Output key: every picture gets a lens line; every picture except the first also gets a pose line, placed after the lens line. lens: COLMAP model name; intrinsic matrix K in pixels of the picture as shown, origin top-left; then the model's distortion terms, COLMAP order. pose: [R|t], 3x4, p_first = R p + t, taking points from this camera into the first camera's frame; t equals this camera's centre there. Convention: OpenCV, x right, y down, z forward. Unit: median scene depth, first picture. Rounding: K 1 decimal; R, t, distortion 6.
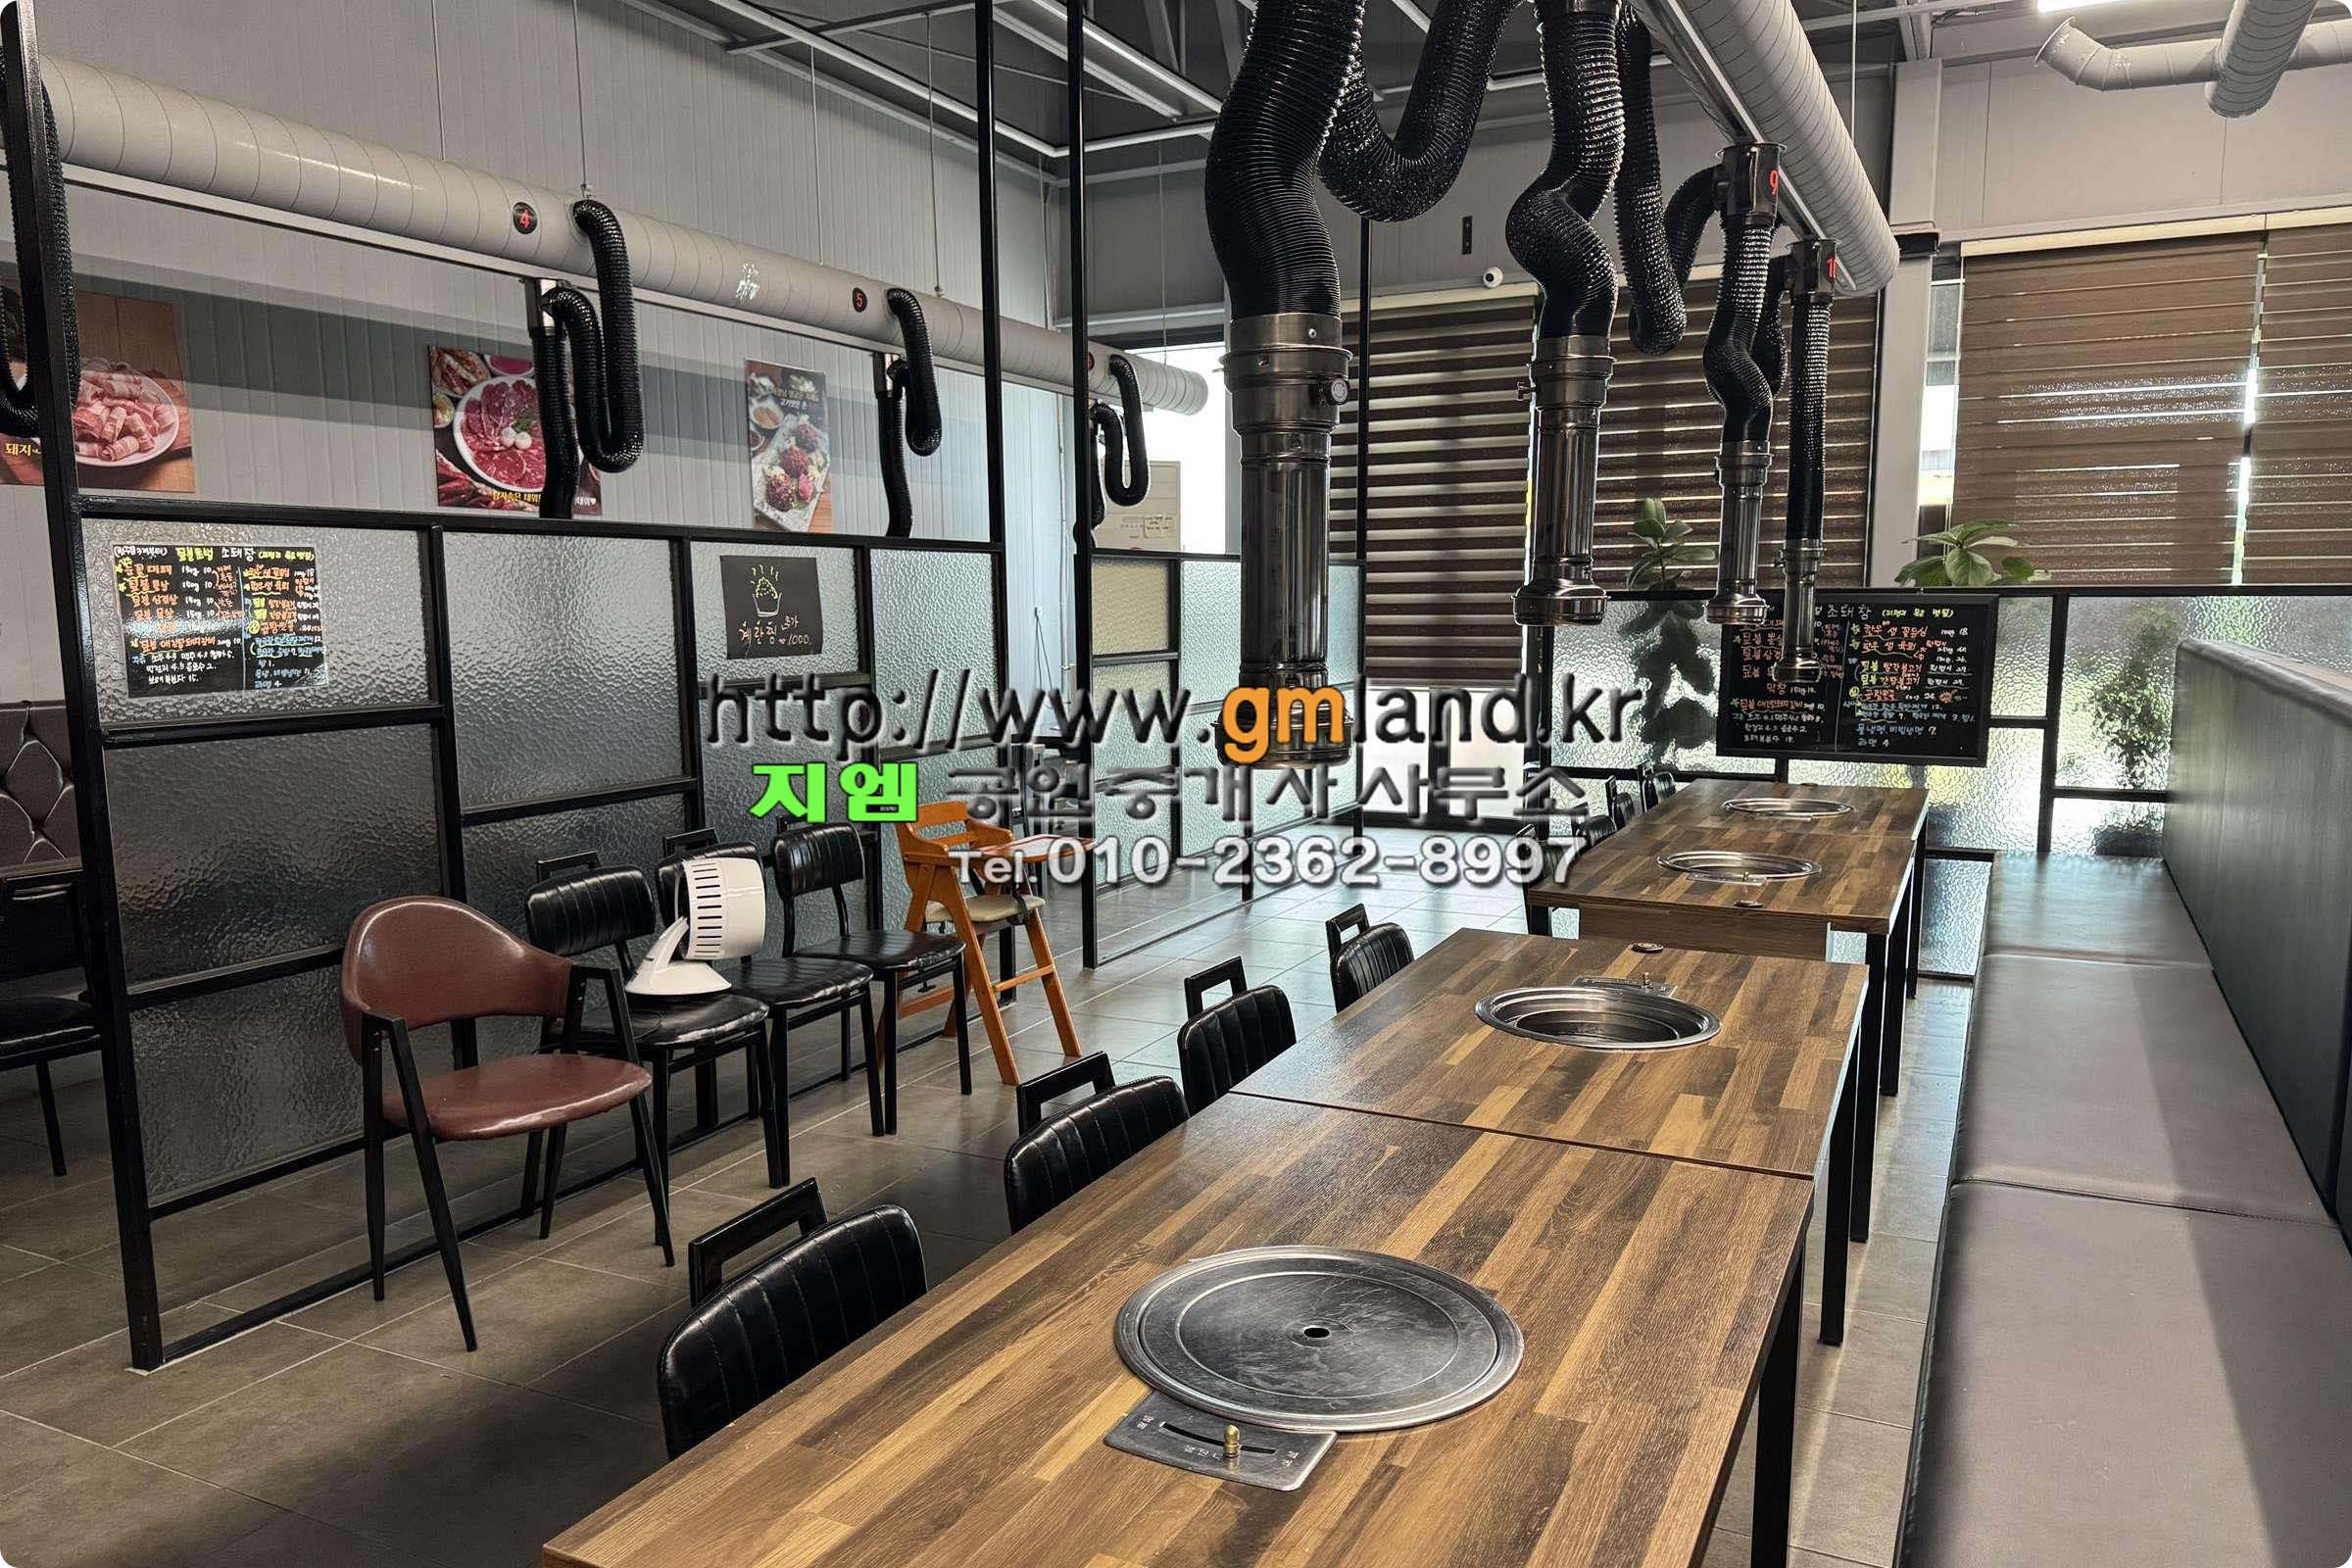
lens RADIAL K [[1645.3, 0, 1173.7], [0, 1645.3, 792.5], [0, 0, 1]] dist [-0.003556, -0.008104]
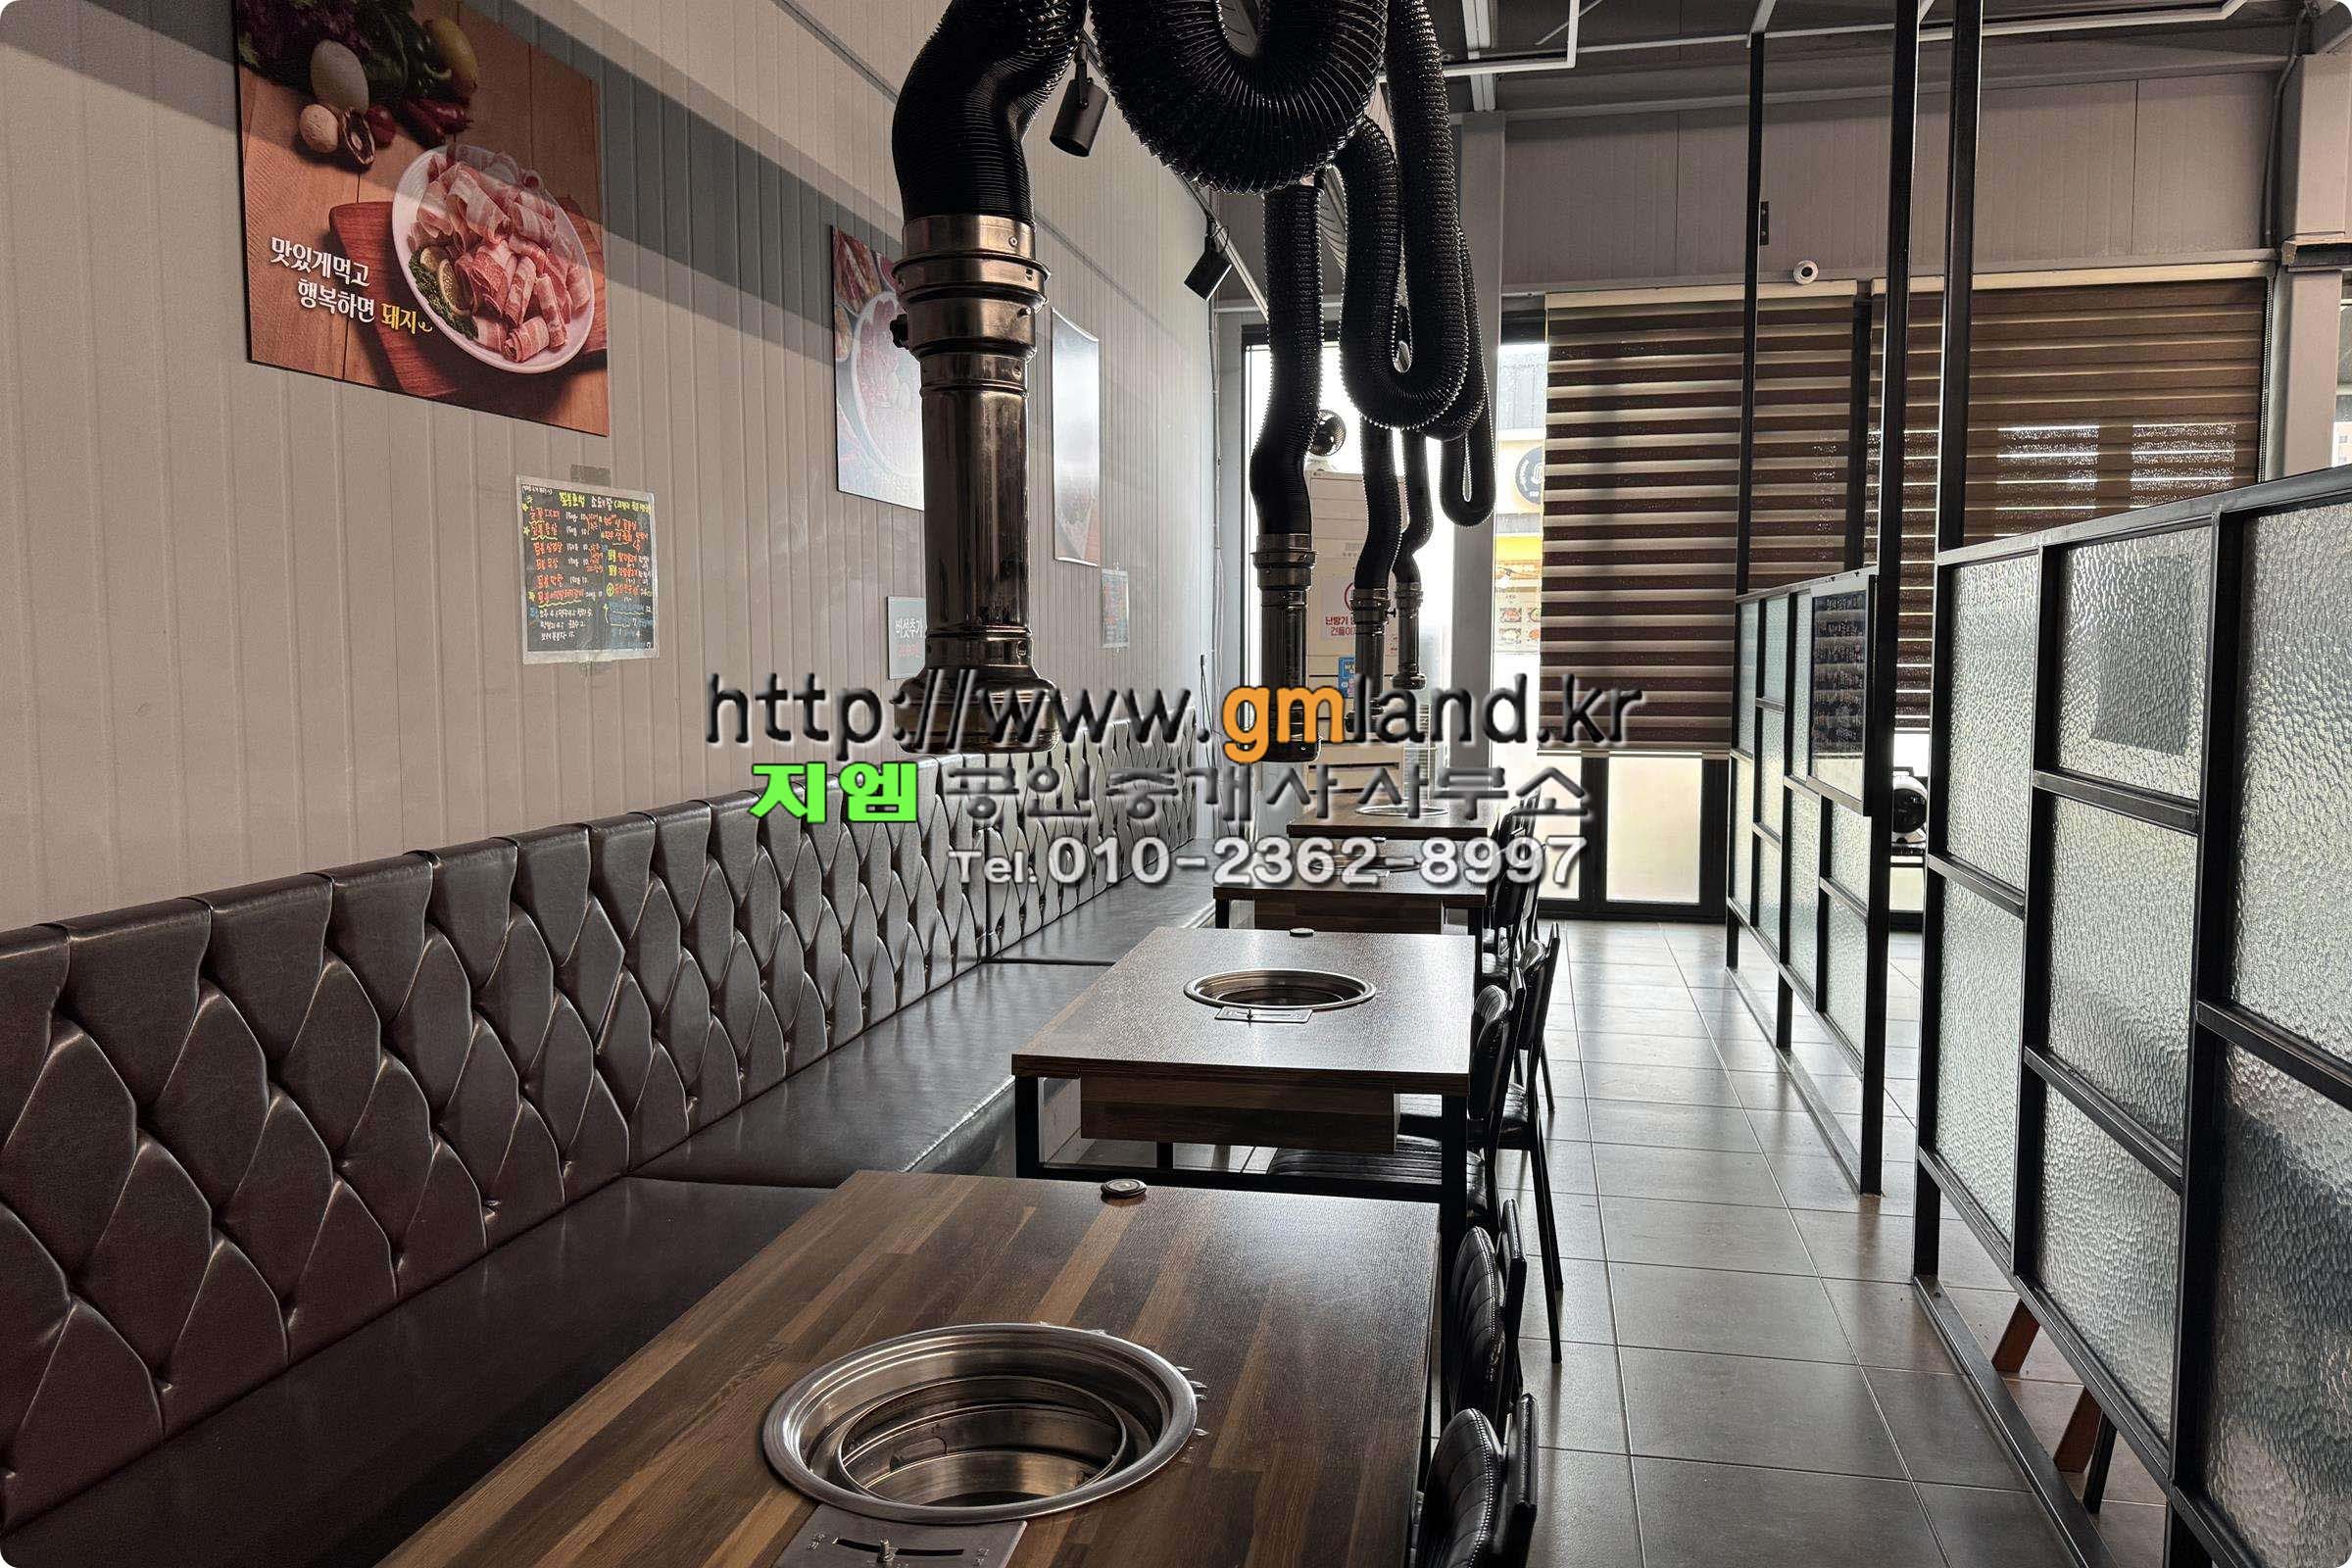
lens RADIAL K [[1645.3, 0, 1246.3], [0, 1645.3, 800.4], [0, 0, 1]] dist [-0.003556, -0.008104]
pose [[0.960053, -0.027475, 0.278465, -0.426365], [0.036026, 0.999022, -0.025634, -0.033591], [-0.277489, 0.034642, 0.960104, 0.336060]]
